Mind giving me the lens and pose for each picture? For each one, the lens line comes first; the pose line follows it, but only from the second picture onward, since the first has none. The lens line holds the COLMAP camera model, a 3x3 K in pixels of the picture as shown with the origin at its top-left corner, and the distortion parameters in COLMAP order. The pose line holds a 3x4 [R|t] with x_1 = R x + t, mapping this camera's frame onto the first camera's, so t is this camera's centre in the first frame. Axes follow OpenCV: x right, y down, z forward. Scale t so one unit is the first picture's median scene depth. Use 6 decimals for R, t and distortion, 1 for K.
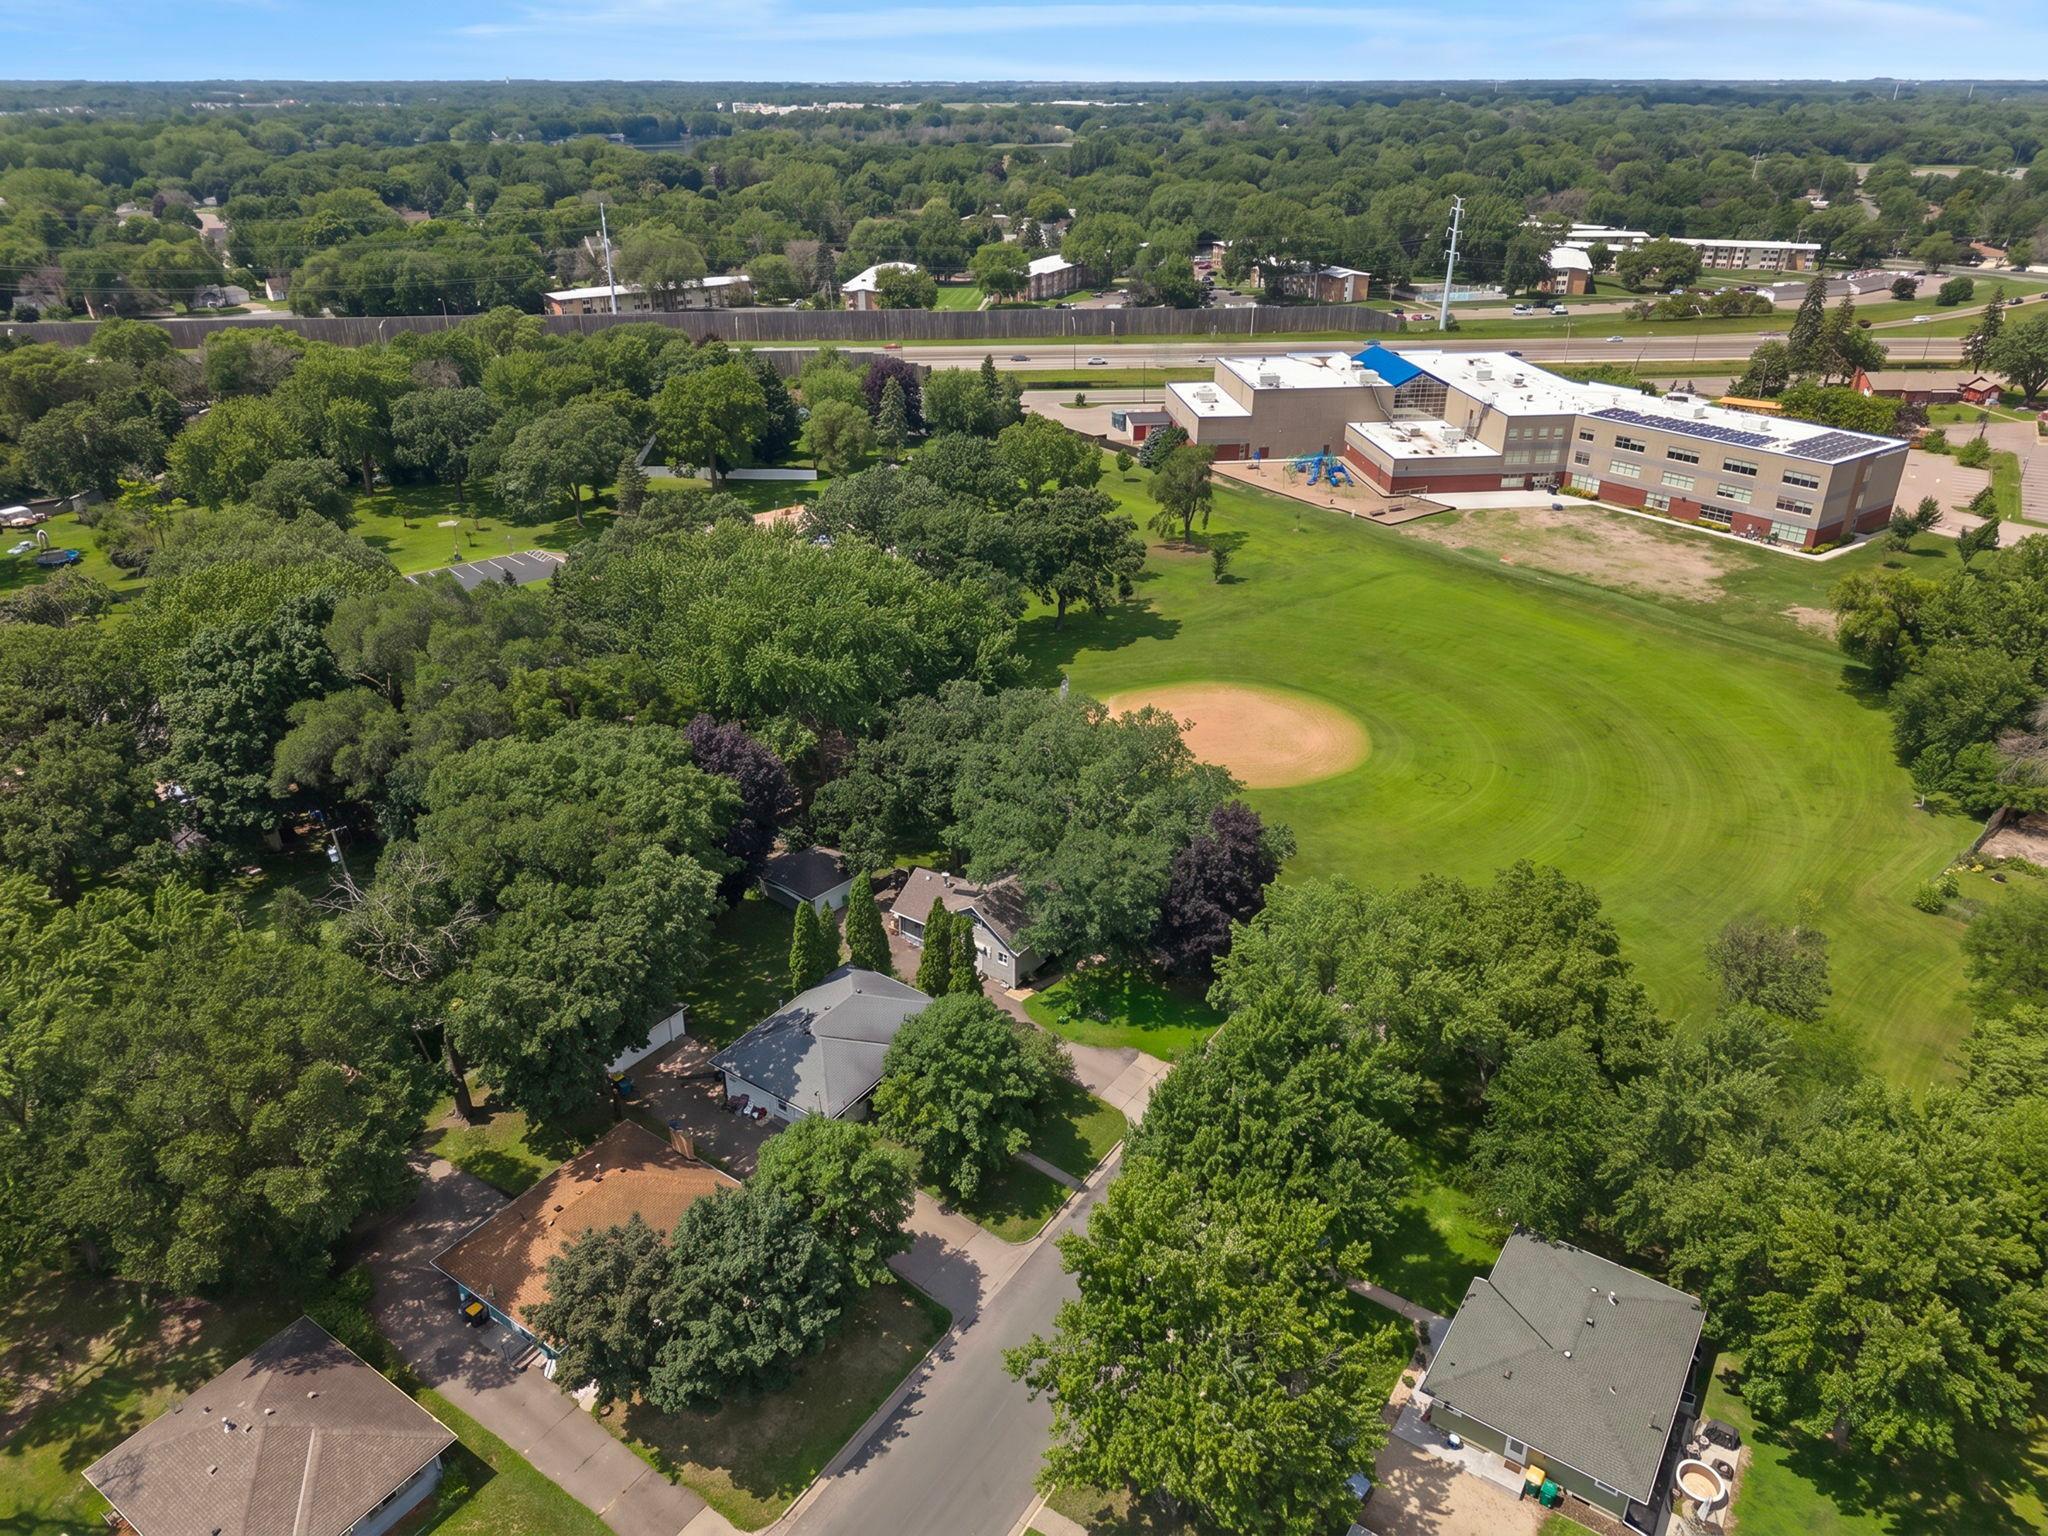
lens RADIAL K [[1416.1, 0, 1024.0], [0, 1416.1, 768.0], [0, 0, 1]] dist [0.032198, 0.003292]
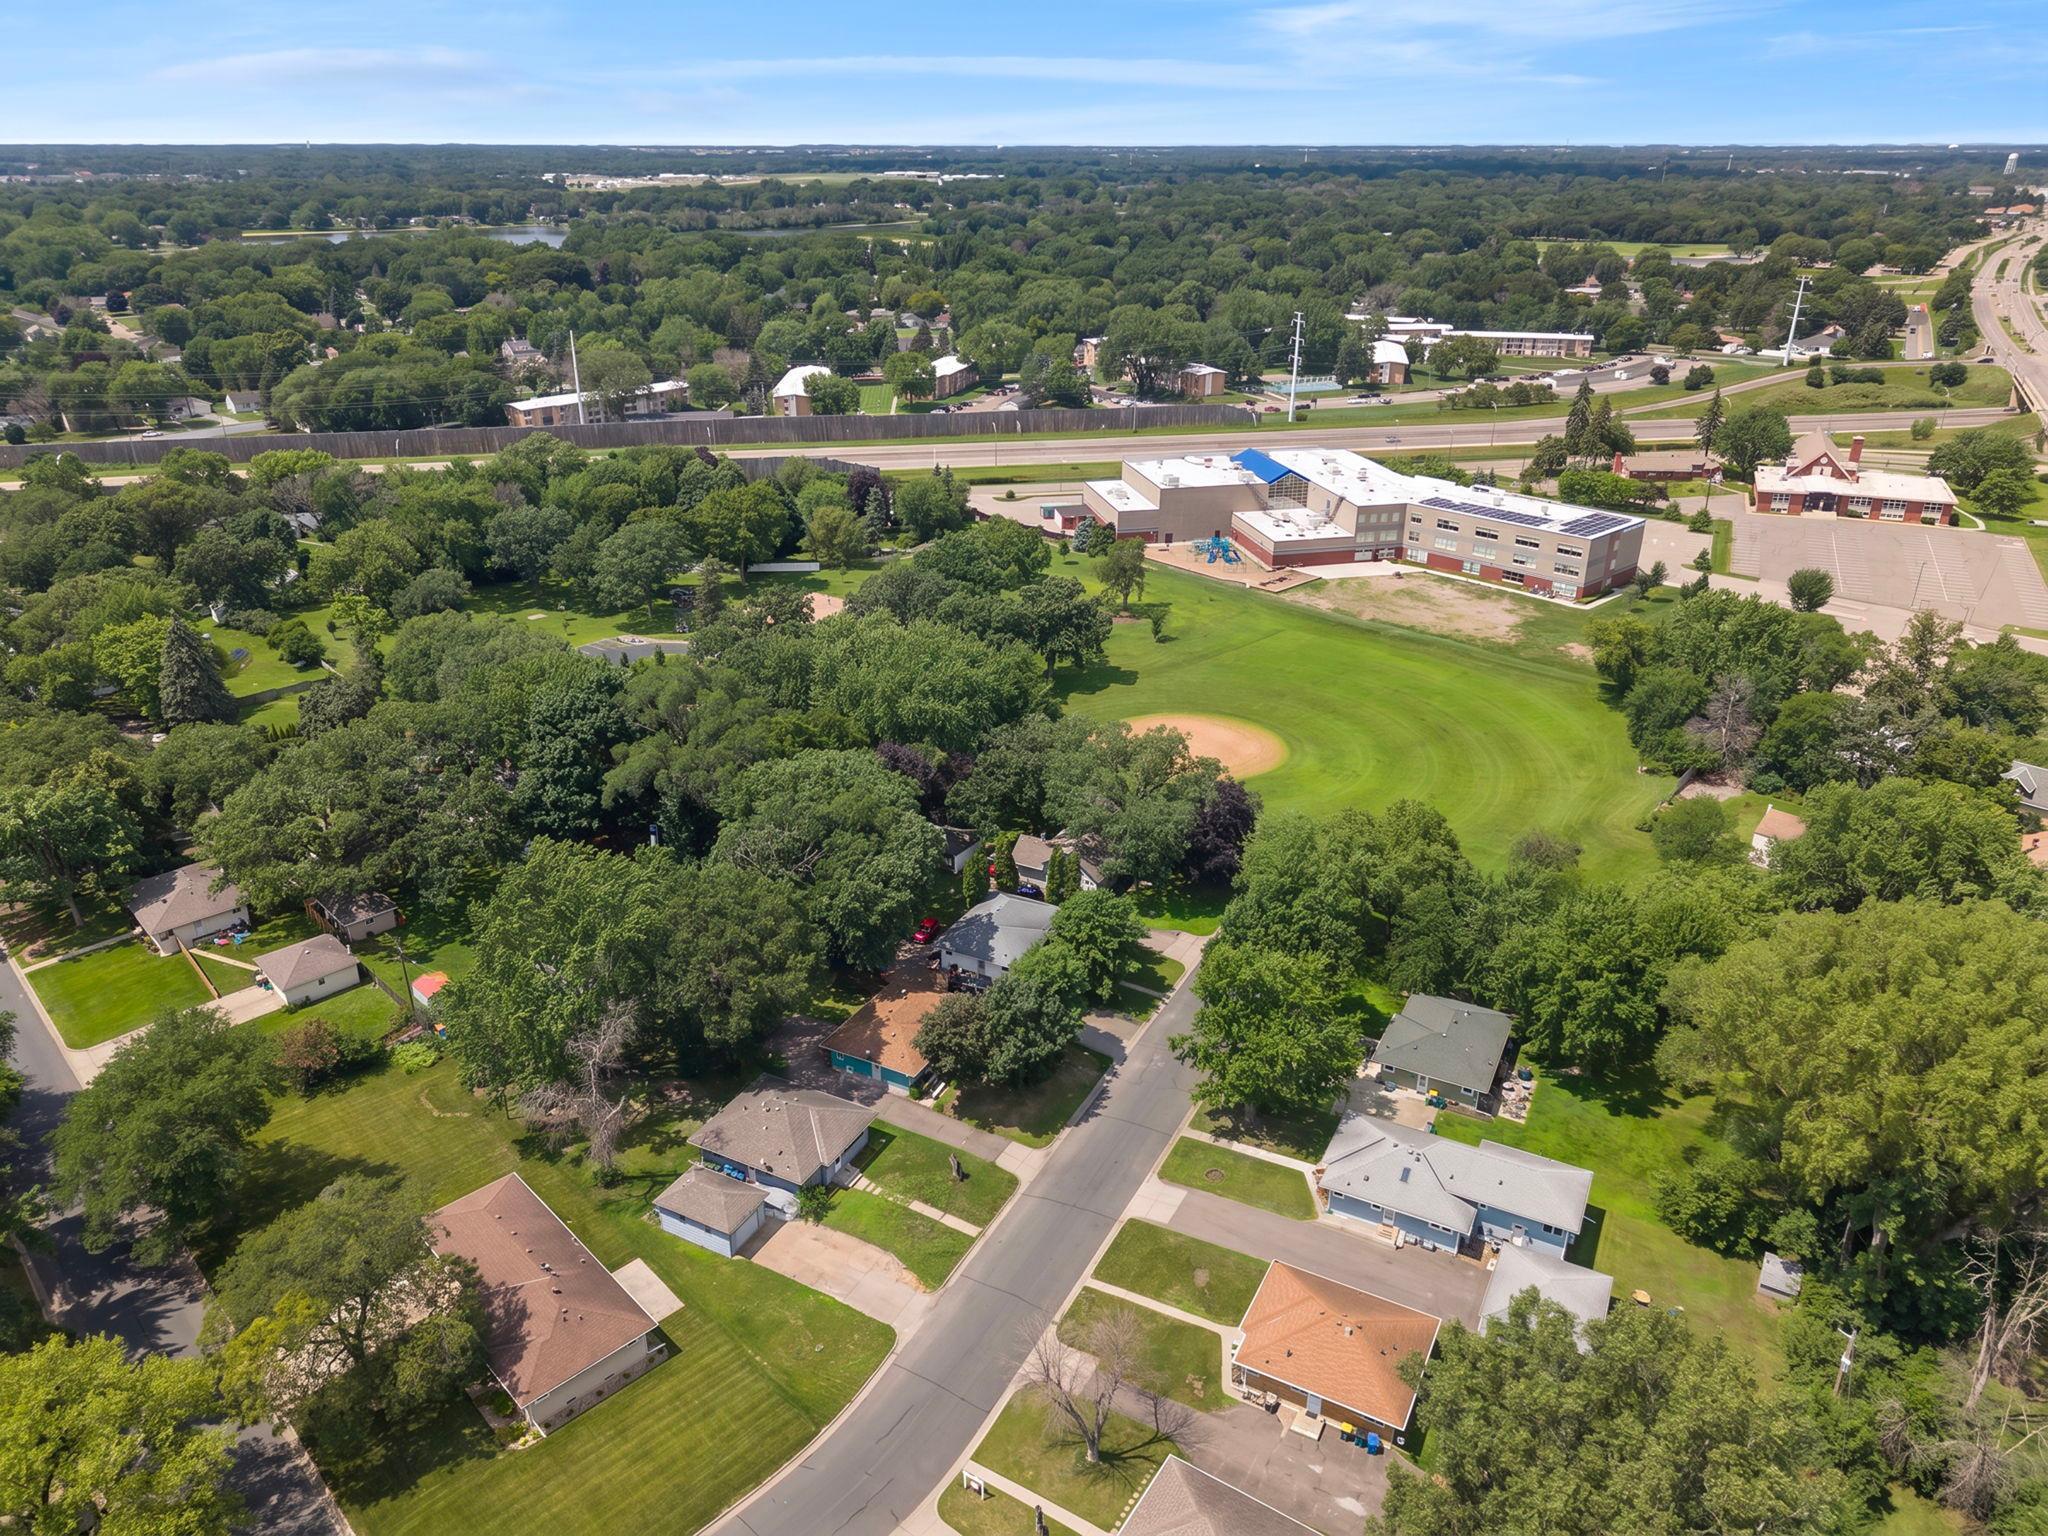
lens RADIAL K [[1482.1, 0, 1024.0], [0, 1482.1, 768.0], [0, 0, 1]] dist [0.109574, -0.123687]
pose [[0.992472, -0.047169, 0.113024, -0.134397], [0.052155, 0.997774, -0.041567, 0.034989], [-0.110811, 0.047149, 0.992722, -0.326964]]
